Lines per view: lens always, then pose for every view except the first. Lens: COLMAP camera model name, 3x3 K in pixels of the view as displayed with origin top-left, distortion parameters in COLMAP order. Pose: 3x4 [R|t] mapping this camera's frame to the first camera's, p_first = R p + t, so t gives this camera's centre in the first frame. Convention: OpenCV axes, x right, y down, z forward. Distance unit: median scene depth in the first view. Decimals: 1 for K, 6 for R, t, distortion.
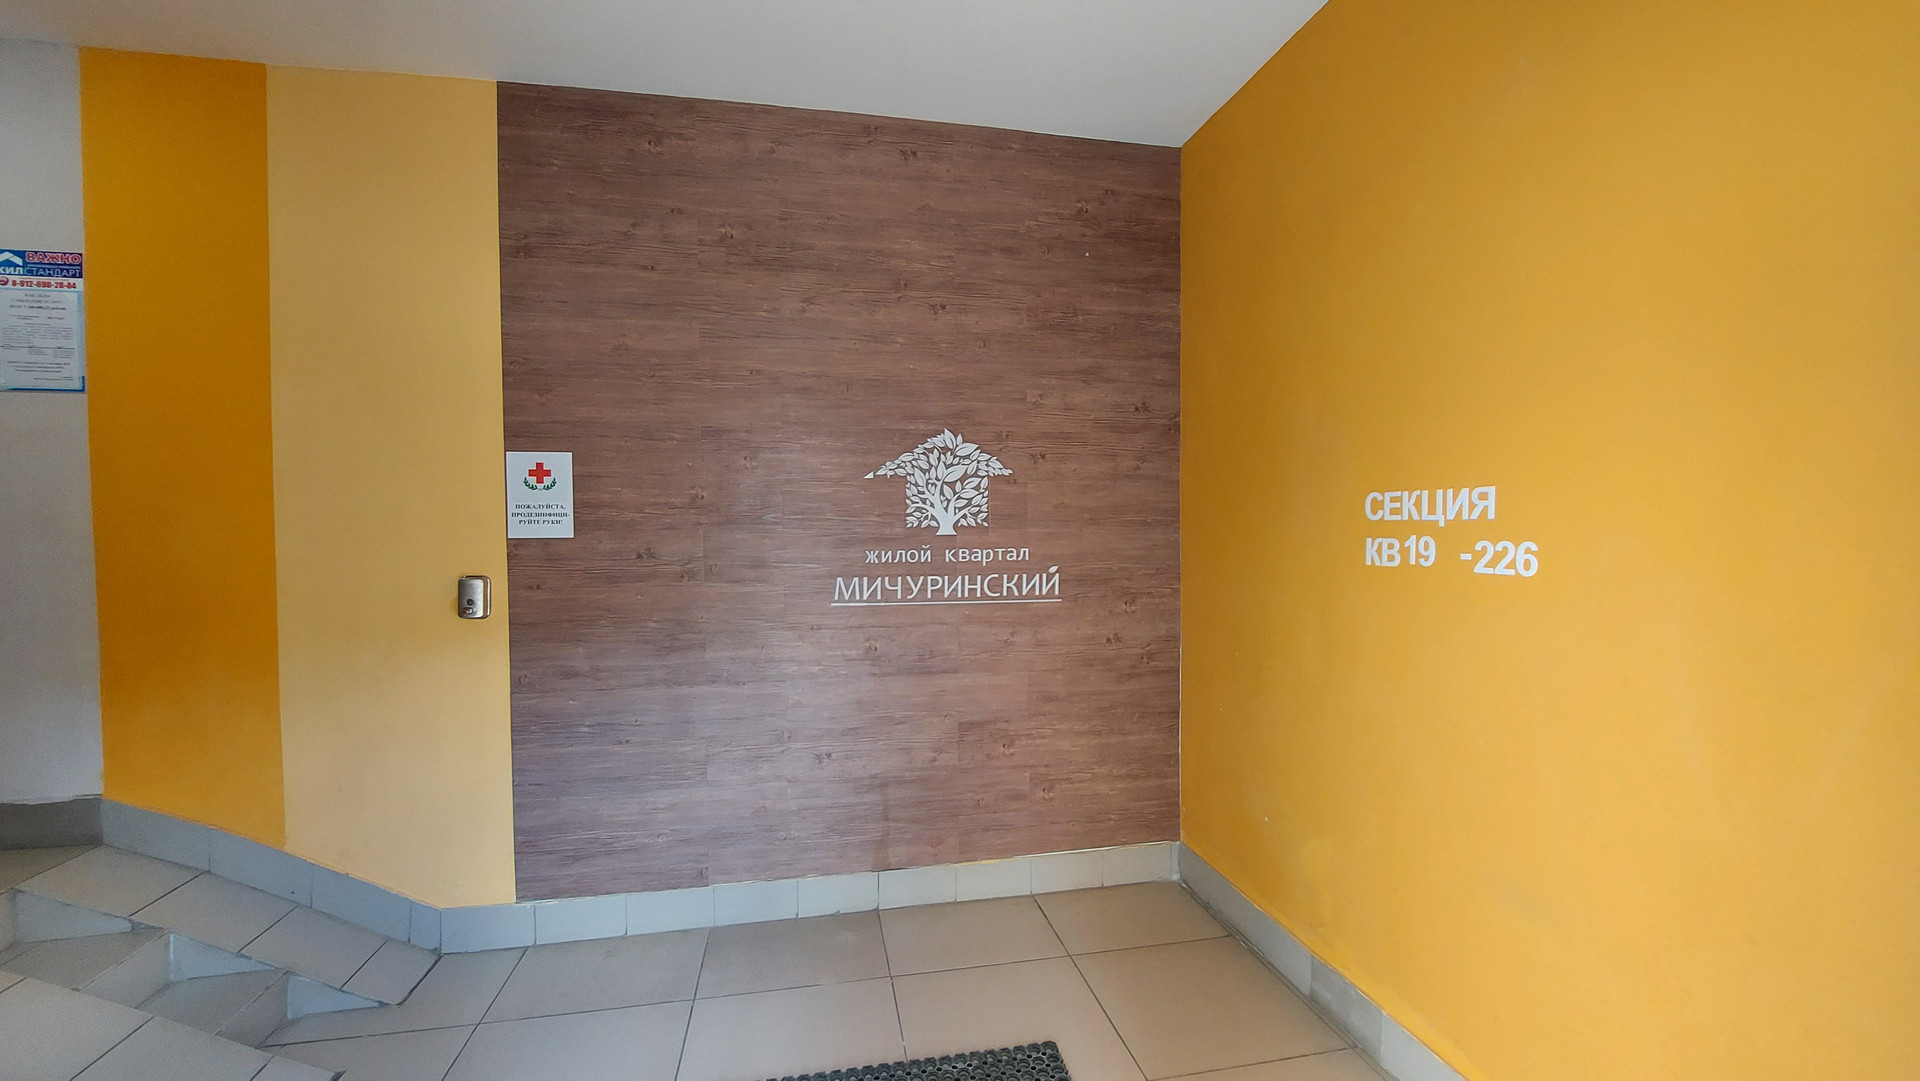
lens RADIAL K [[770.8, 0, 961.1], [0, 770.8, 540.0], [0, 0, 1]] dist [-0.012291, -0.003033]
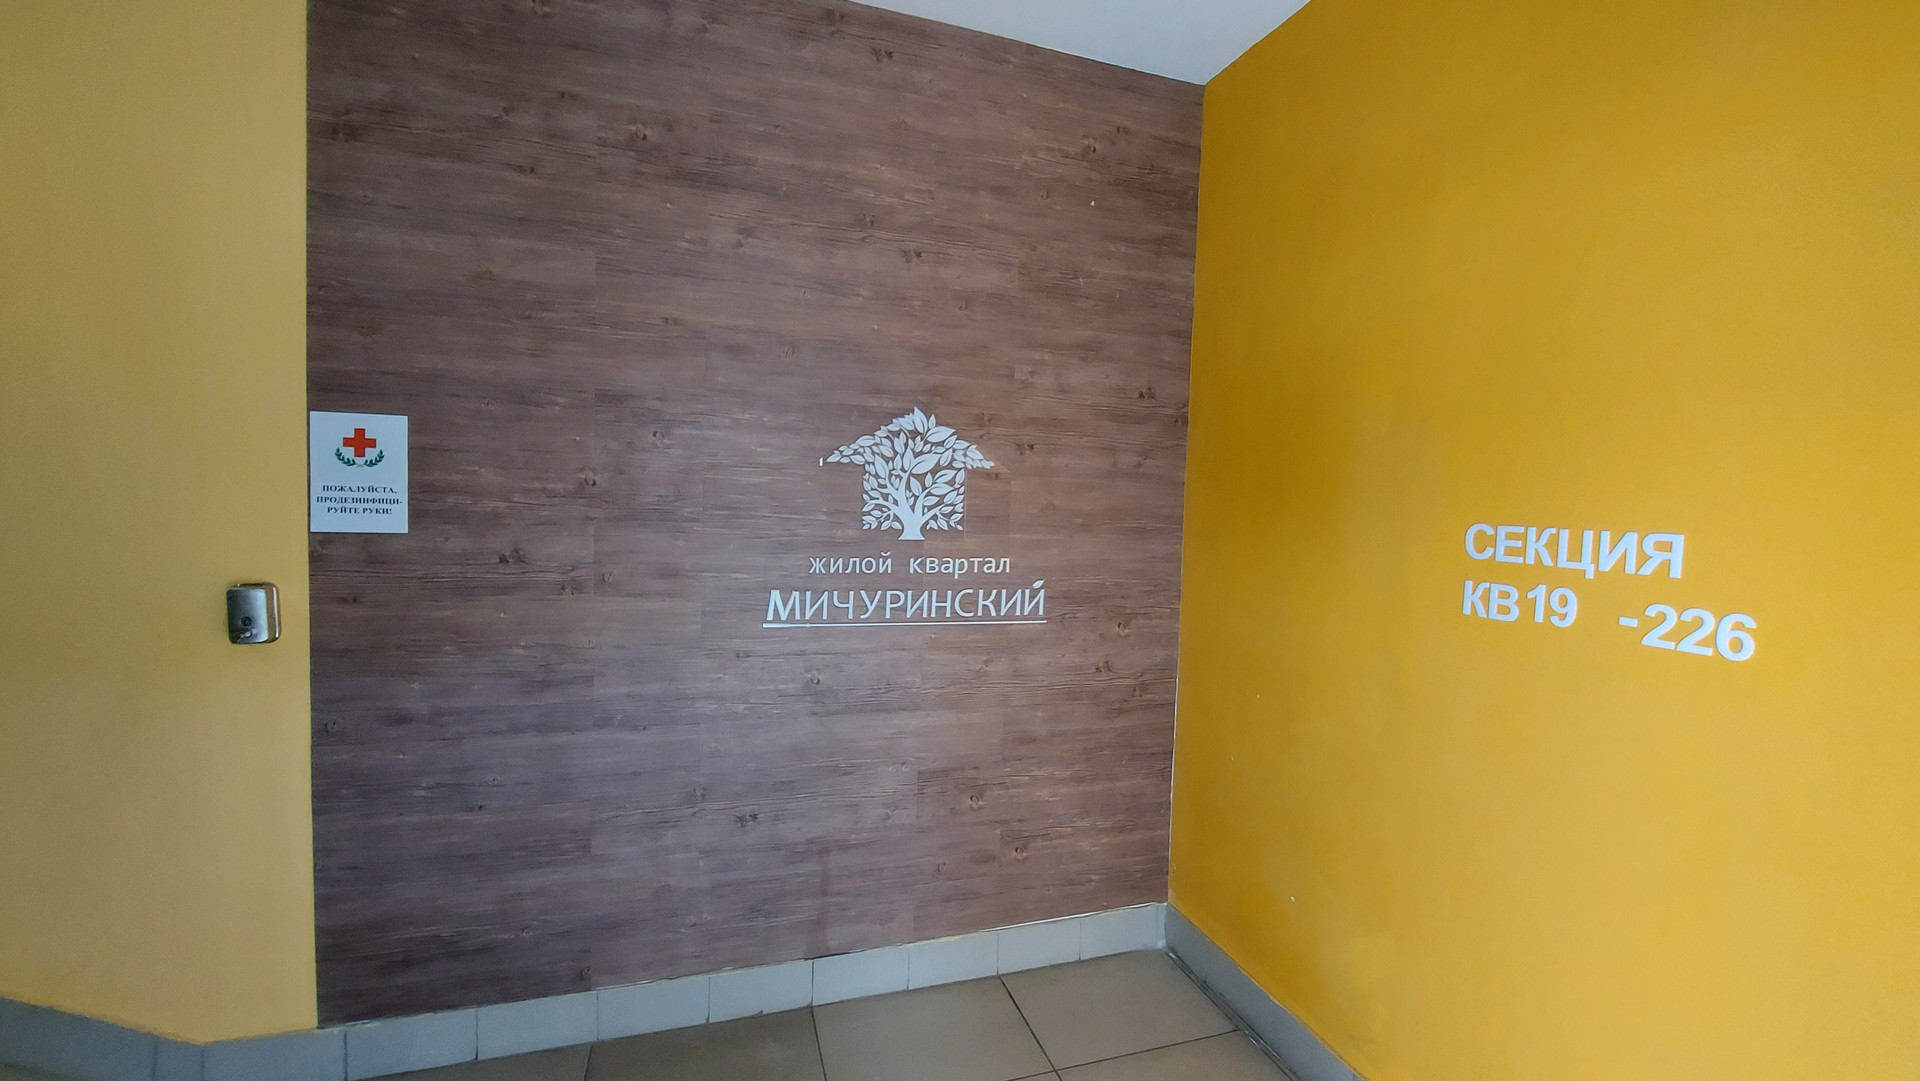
lens RADIAL K [[770.8, 0, 965.7], [0, 770.8, 528.0], [0, 0, 1]] dist [-0.012291, -0.003033]
pose [[0.992861, 0.034265, 0.114251, -0.056751], [-0.037164, 0.999037, 0.023335, -0.040790], [-0.113341, -0.027415, 0.993178, 0.199652]]
